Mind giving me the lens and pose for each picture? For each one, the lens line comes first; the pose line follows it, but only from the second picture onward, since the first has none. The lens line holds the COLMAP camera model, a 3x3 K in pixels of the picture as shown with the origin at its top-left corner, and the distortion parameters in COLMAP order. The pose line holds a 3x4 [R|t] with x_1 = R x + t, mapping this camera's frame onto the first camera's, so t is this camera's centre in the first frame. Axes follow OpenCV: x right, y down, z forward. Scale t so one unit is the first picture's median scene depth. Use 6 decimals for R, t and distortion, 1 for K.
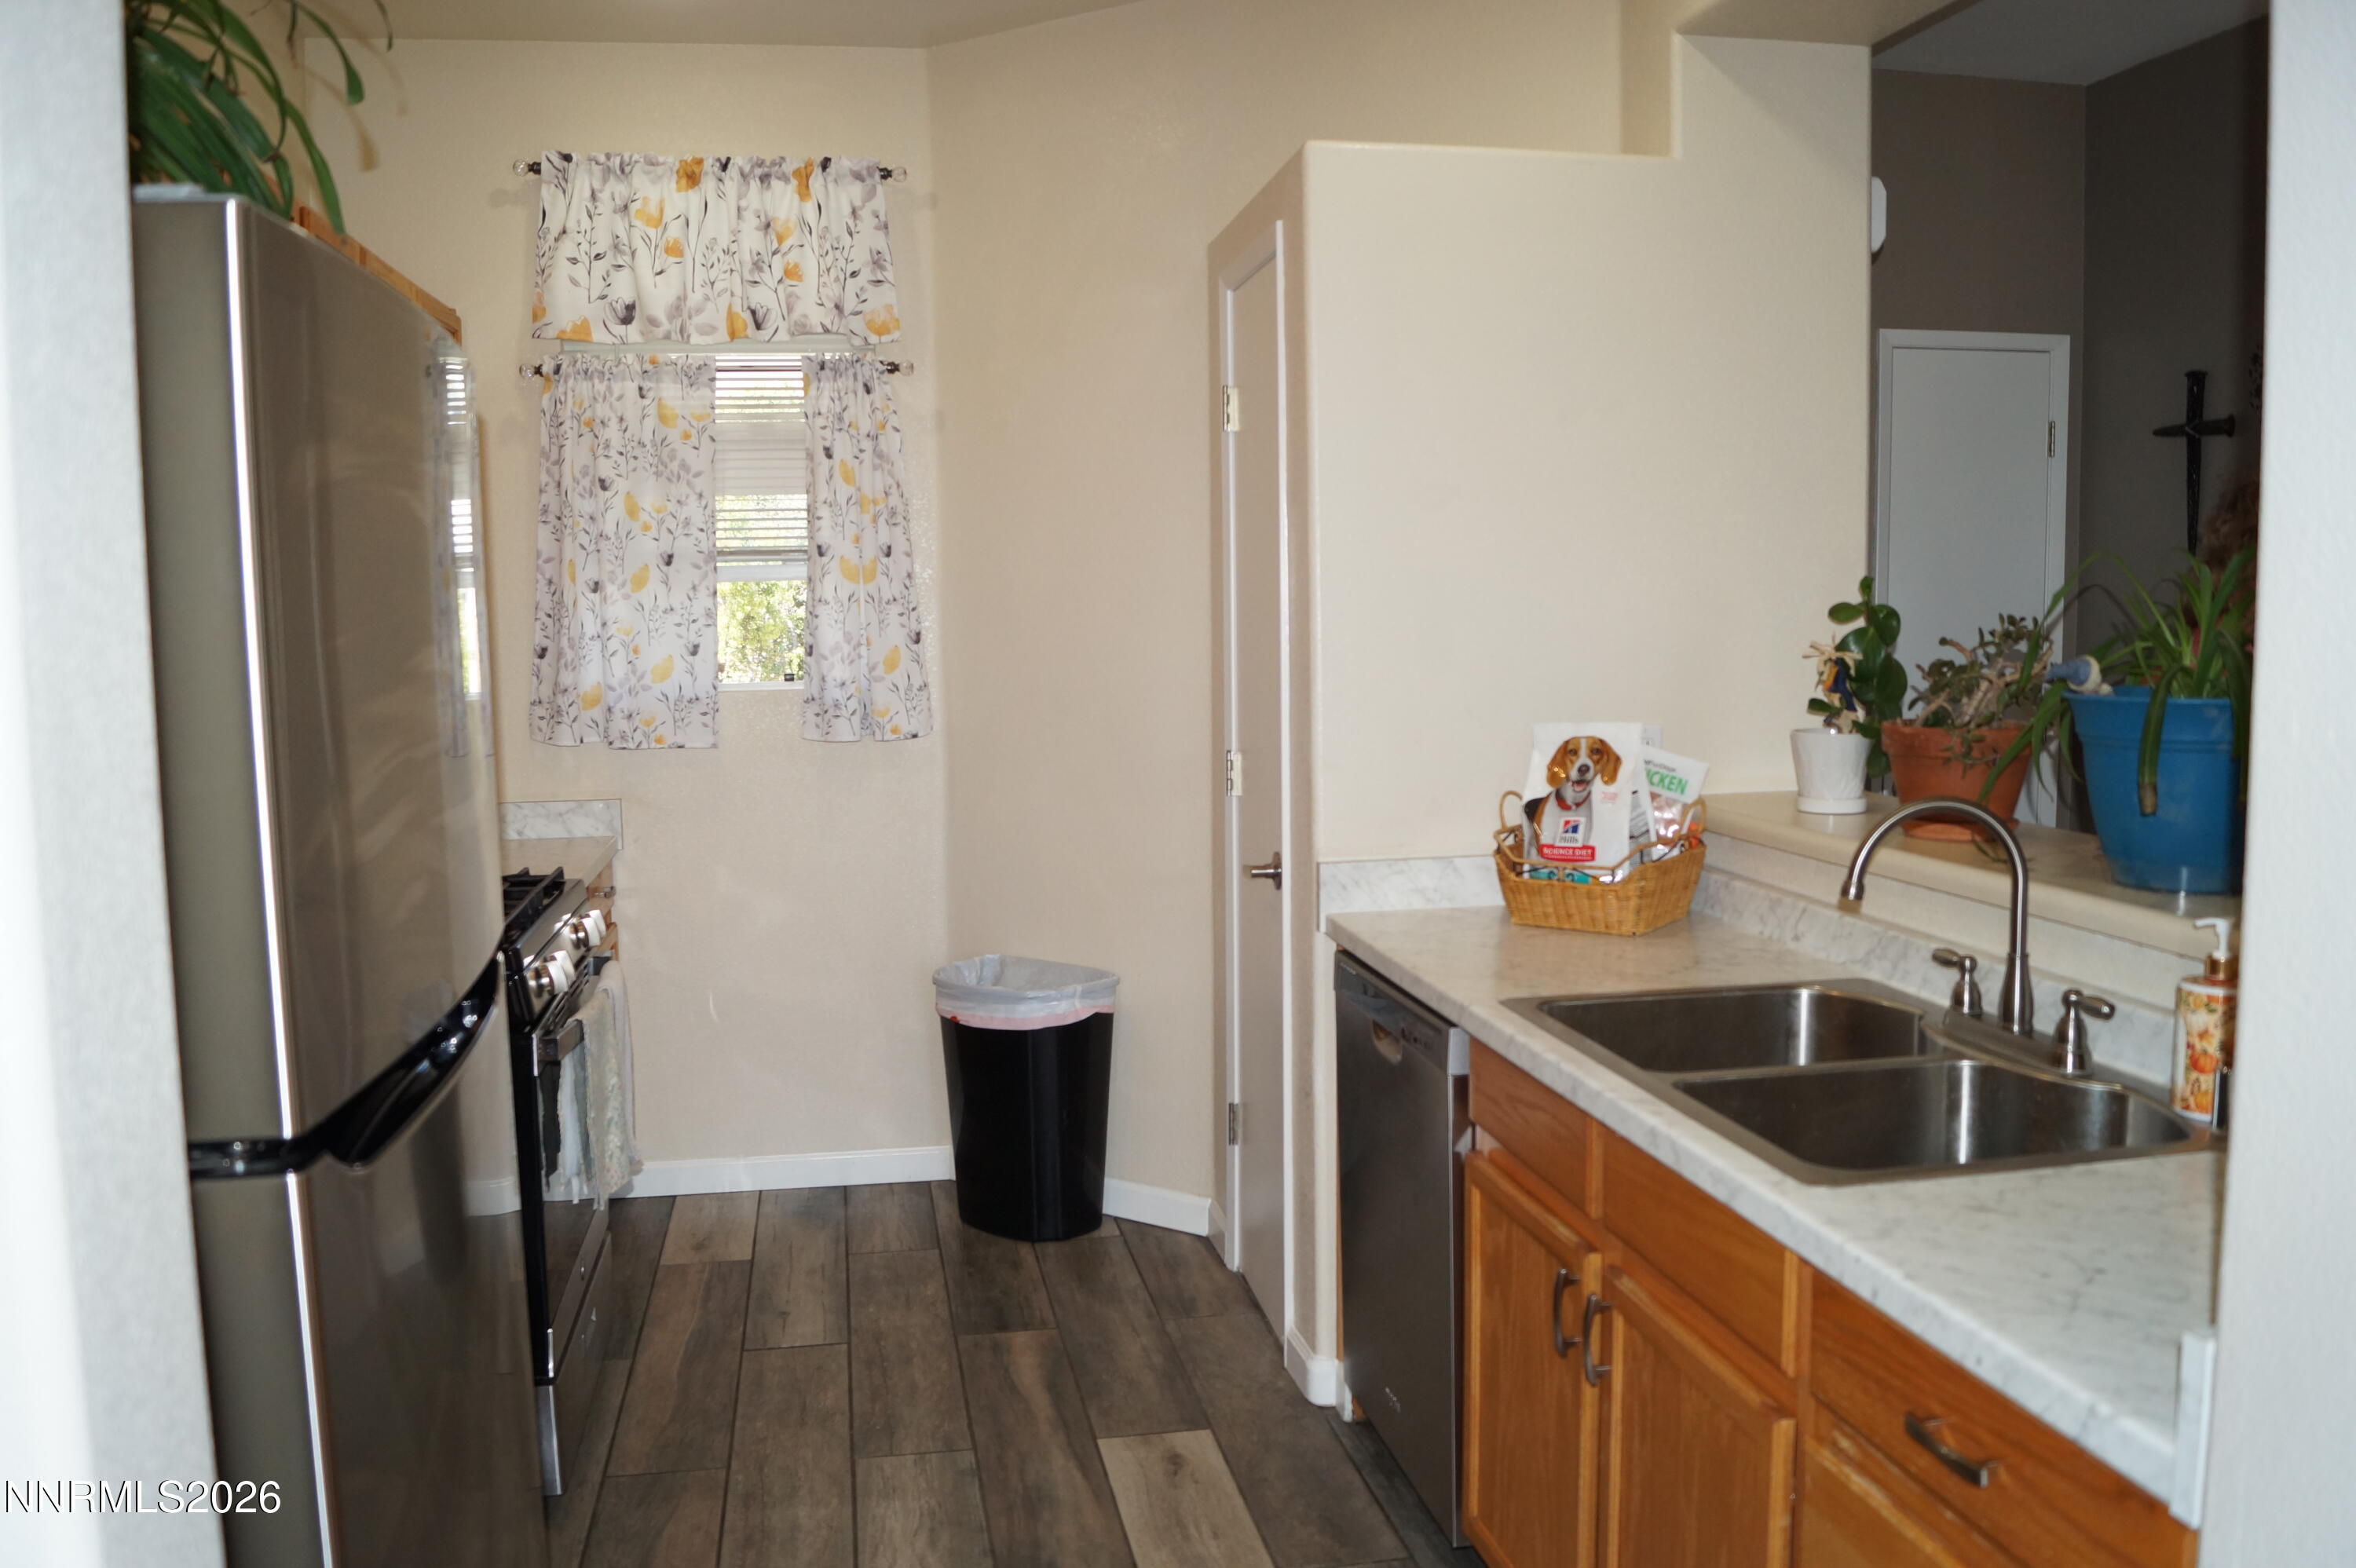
lens RADIAL K [[1860.0, 0, 1169.0], [0, 1860.0, 784.4], [0, 0, 1]] dist [-0.081749, 0.012066]
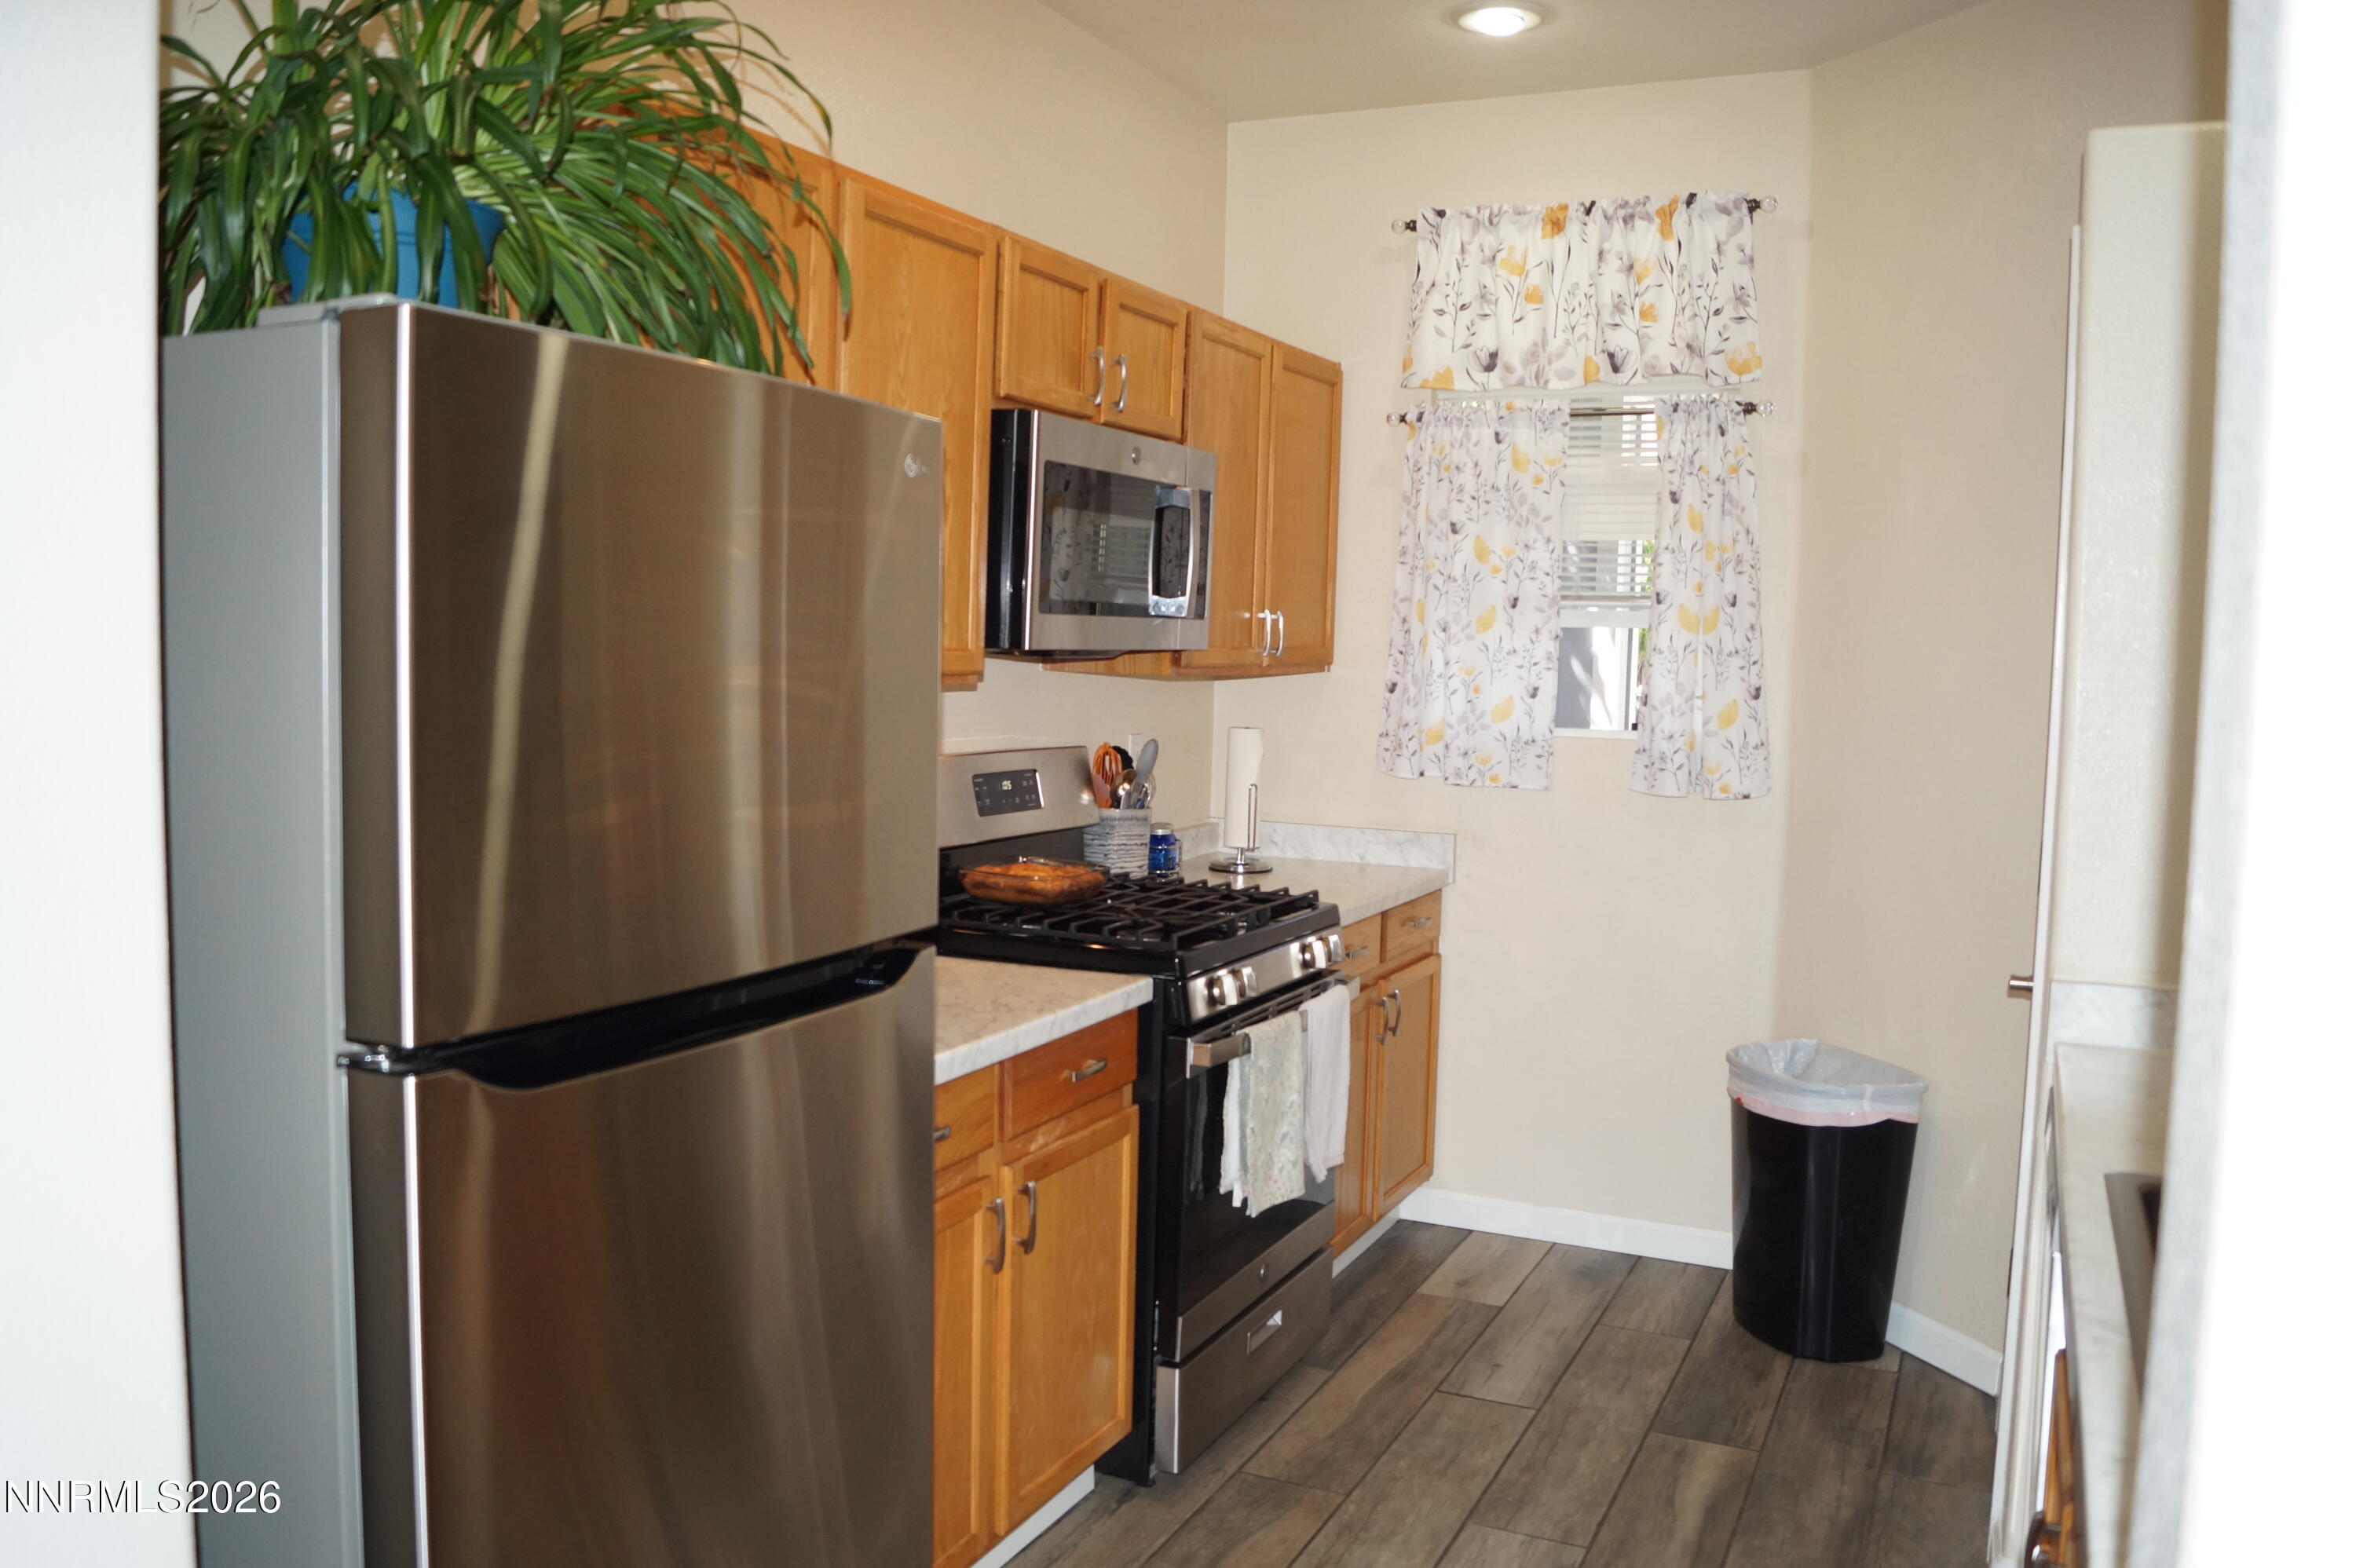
lens RADIAL K [[1860.0, 0, 1171.9], [0, 1860.0, 784.8], [0, 0, 1]] dist [-0.081749, 0.012066]
pose [[0.818359, 0.078222, -0.569359, 0.163688], [-0.092006, 0.995748, 0.004559, -0.009860], [0.567295, 0.048653, 0.822076, 0.065495]]
